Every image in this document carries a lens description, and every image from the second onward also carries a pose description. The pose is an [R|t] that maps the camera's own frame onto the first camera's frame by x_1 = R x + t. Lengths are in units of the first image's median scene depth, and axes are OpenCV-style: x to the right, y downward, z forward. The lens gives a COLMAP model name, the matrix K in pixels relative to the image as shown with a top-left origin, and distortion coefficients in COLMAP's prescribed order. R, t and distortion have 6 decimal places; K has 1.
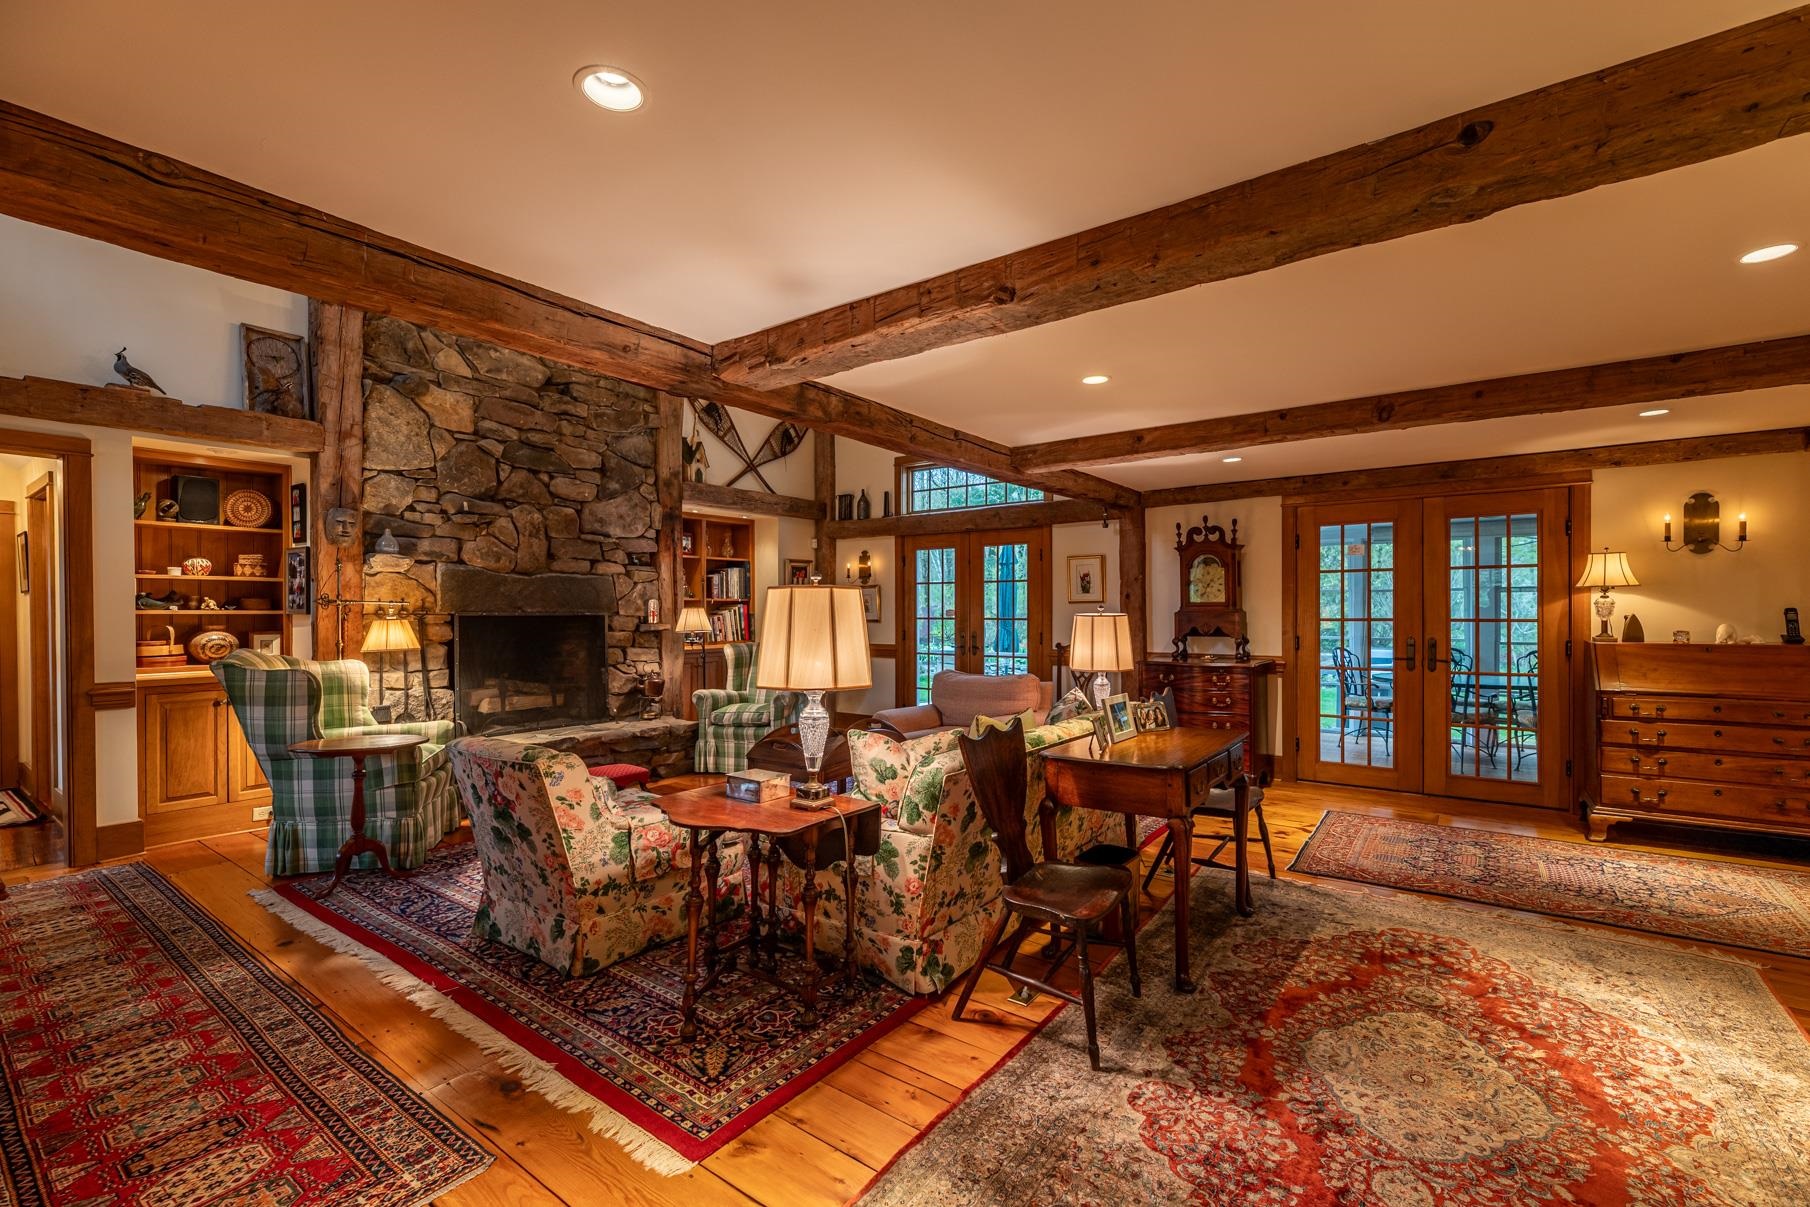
lens RADIAL K [[764.1, 0, 911.1], [0, 764.1, 611.8], [0, 0, 1]] dist [0.001155, 0.000055]
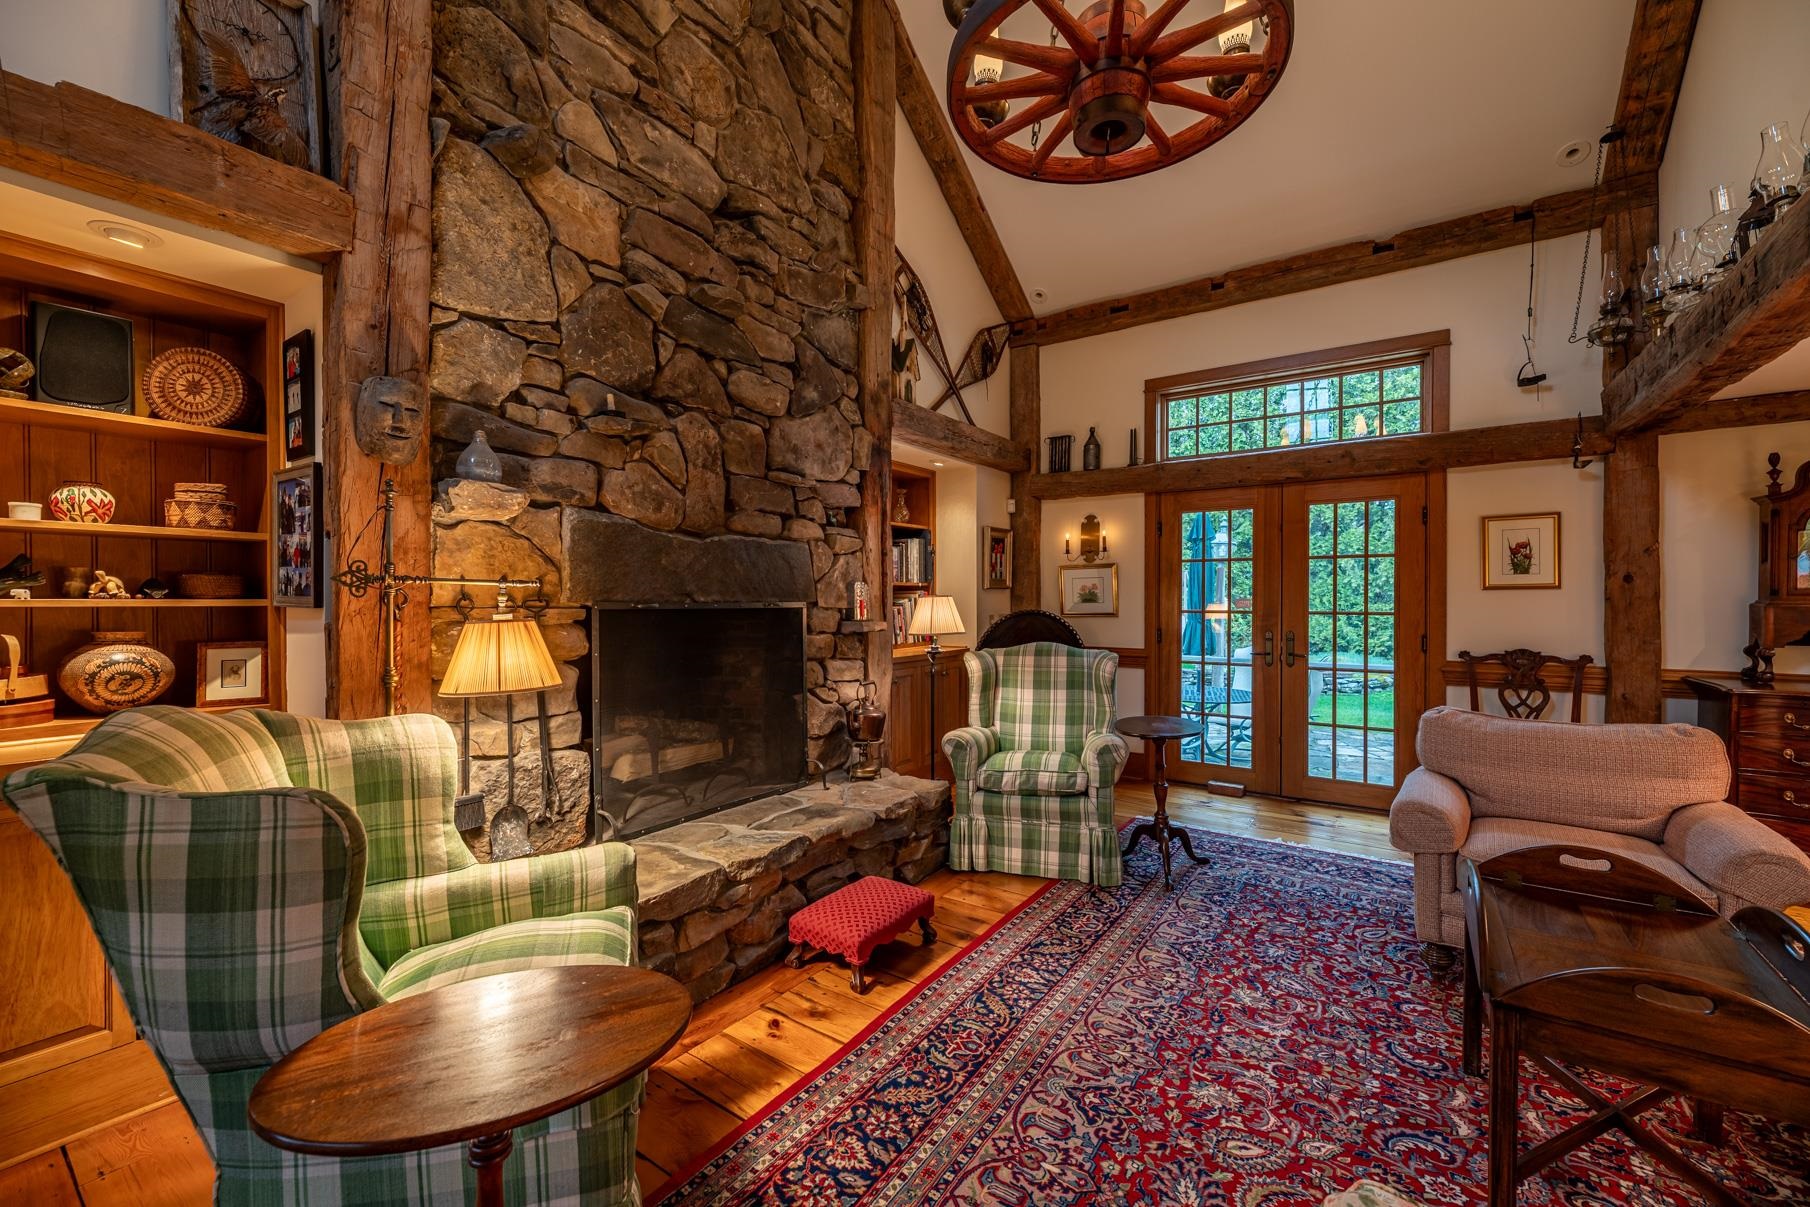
lens RADIAL K [[714.8, 0, 854.0], [0, 714.8, 600.8], [0, 0, 1]] dist [-0.000105, 0.000233]
pose [[0.999849, 0.002639, -0.017156, -0.405890], [-0.002601, 0.999994, 0.002241, -0.002451], [0.017162, -0.002196, 0.999850, 0.508846]]
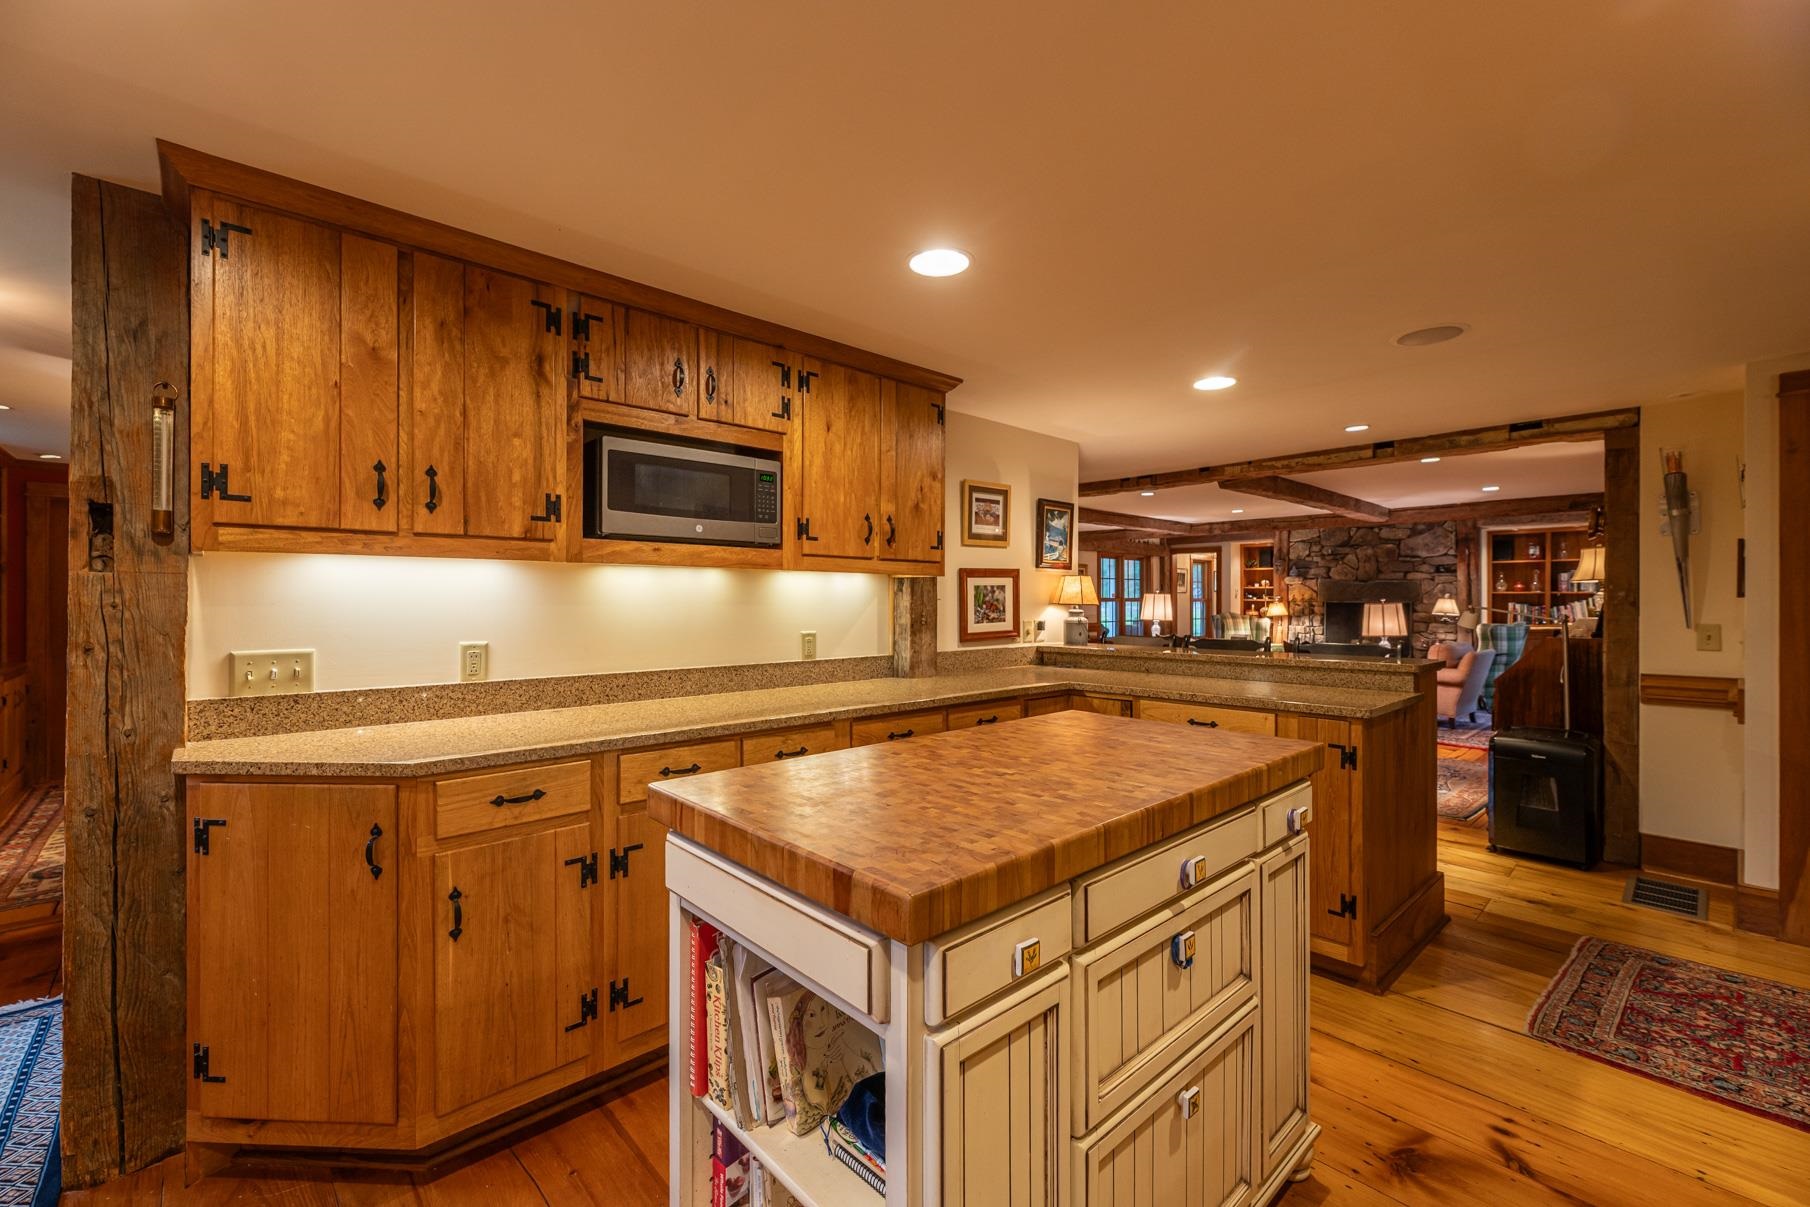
lens RADIAL K [[746.9, 0, 902.1], [0, 746.9, 599.5], [0, 0, 1]] dist [0.001152, 0.000188]
pose [[-0.217252, 0.004327, -0.976106, 1.740033], [-0.004476, 0.999975, 0.005430, -0.009057], [0.976105, 0.005549, -0.217227, 0.280310]]
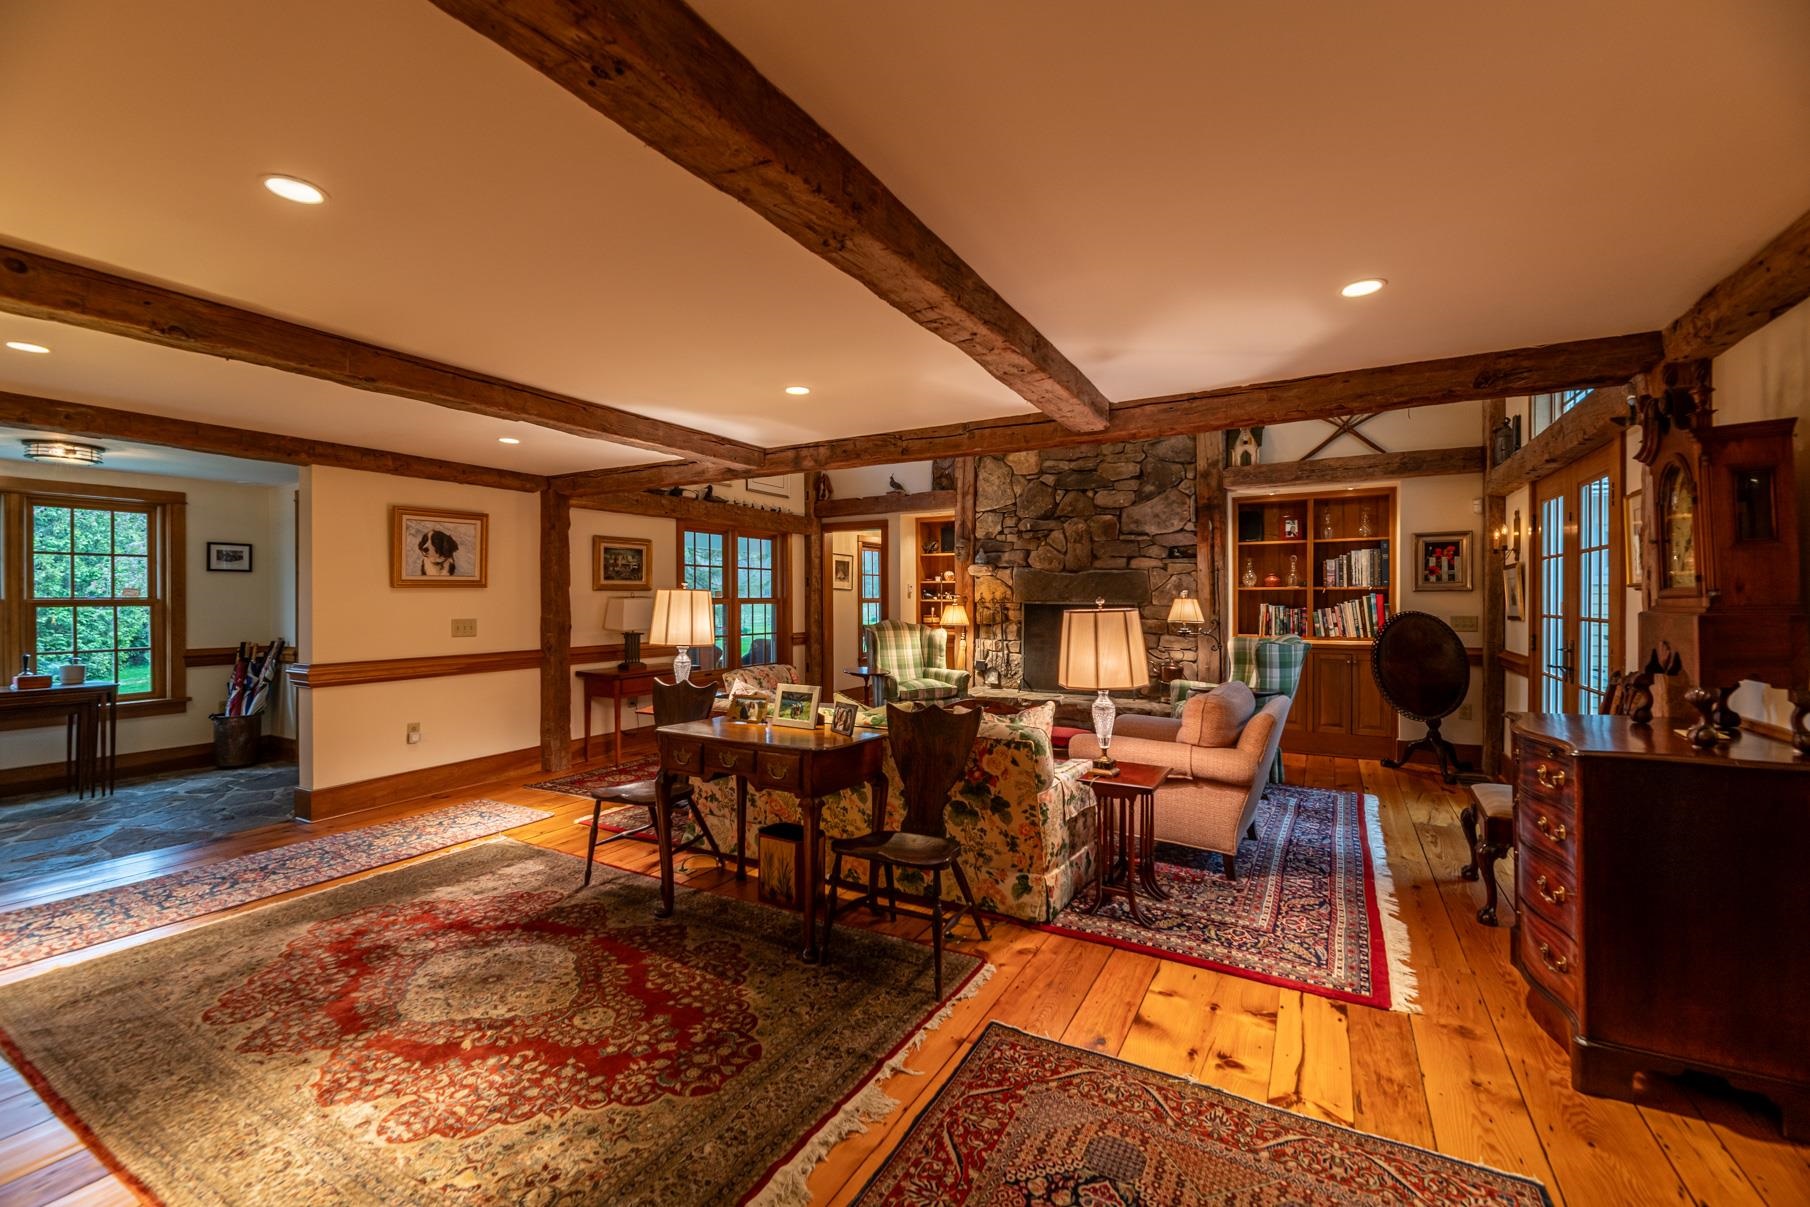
lens RADIAL K [[763.5, 0, 905.0], [0, 763.5, 603.5], [0, 0, 1]] dist [-0.001254, -0.000119]
pose [[0.102999, 0.009719, -0.994634, 0.800927], [-0.002539, 0.999952, 0.009508, -0.008474], [0.994678, 0.001546, 0.103018, 0.626836]]
